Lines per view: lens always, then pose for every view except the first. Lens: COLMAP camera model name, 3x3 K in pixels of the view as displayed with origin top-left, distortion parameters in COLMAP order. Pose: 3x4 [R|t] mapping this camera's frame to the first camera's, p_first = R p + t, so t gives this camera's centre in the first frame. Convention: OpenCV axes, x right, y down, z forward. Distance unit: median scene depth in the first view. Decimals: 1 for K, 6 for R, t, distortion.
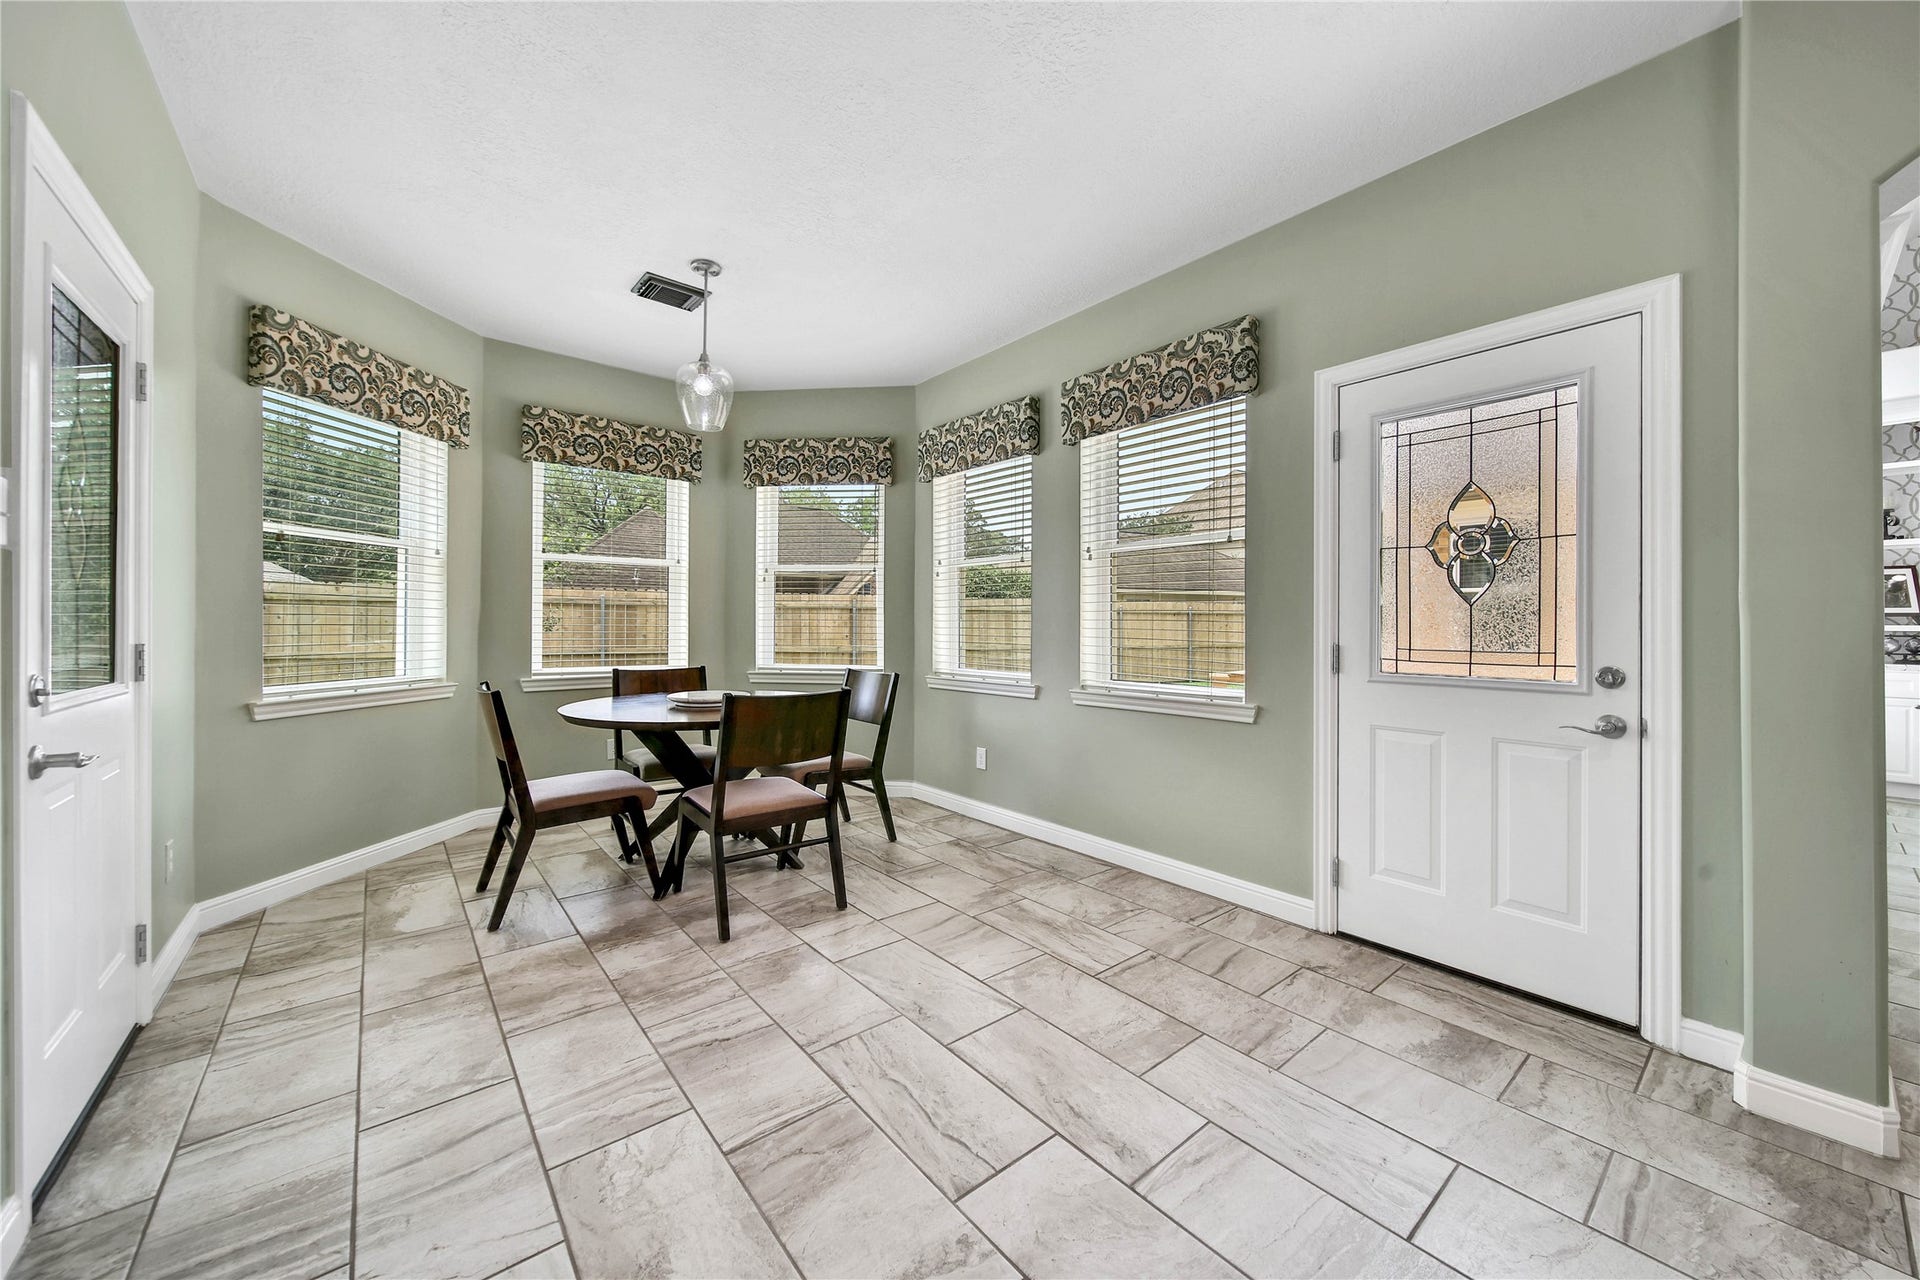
lens RADIAL K [[698.0, 0, 972.1], [0, 698.0, 619.5], [0, 0, 1]] dist [0.000747, -0.001103]
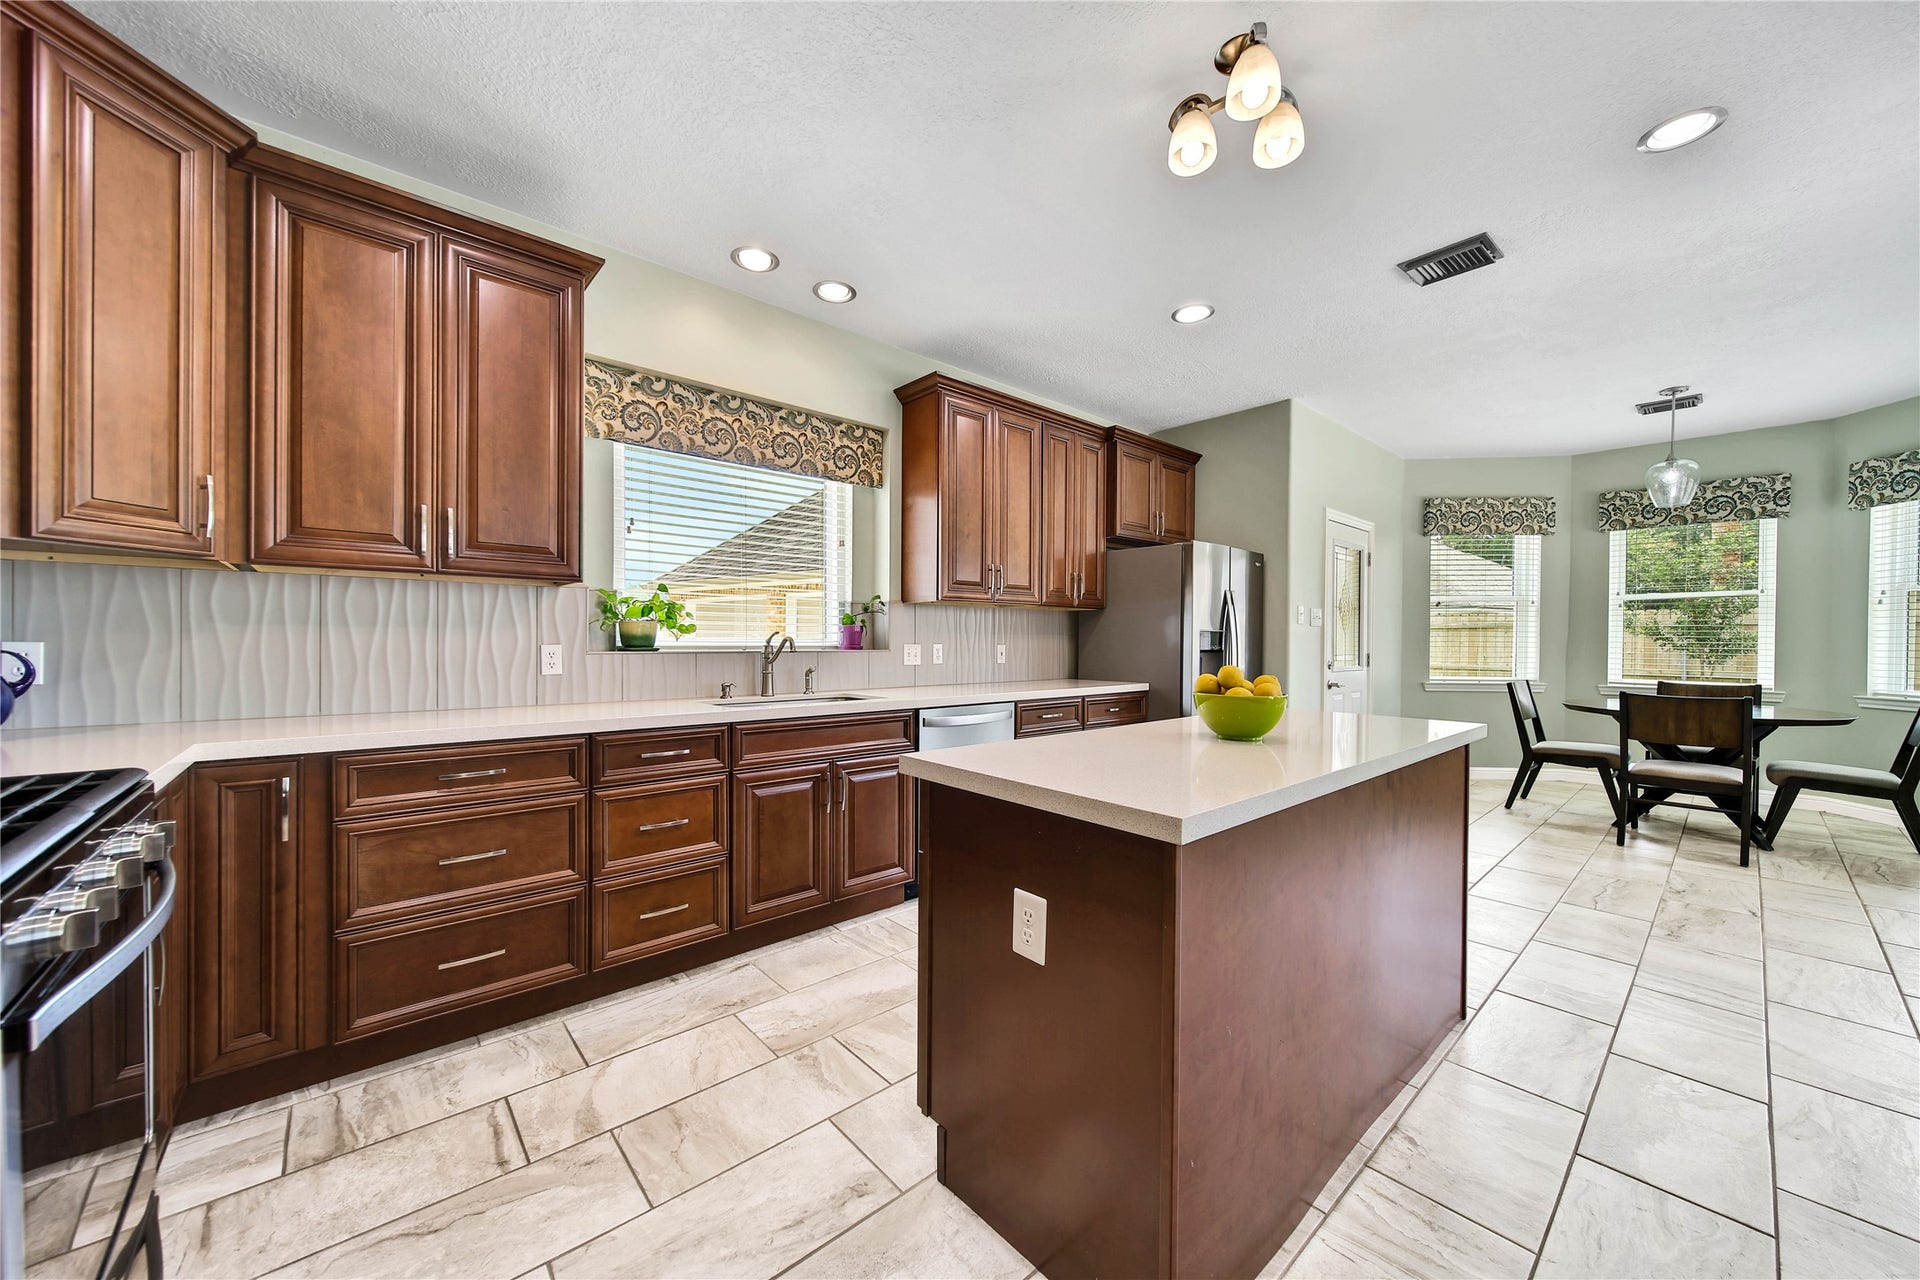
lens RADIAL K [[698.0, 0, 951.7], [0, 698.0, 651.1], [0, 0, 1]] dist [0.000747, -0.001103]
pose [[0.011845, 0.014176, -0.999829, 1.074198], [0.000769, 0.999899, 0.014186, -0.008416], [0.999930, -0.000937, 0.011833, -0.479114]]
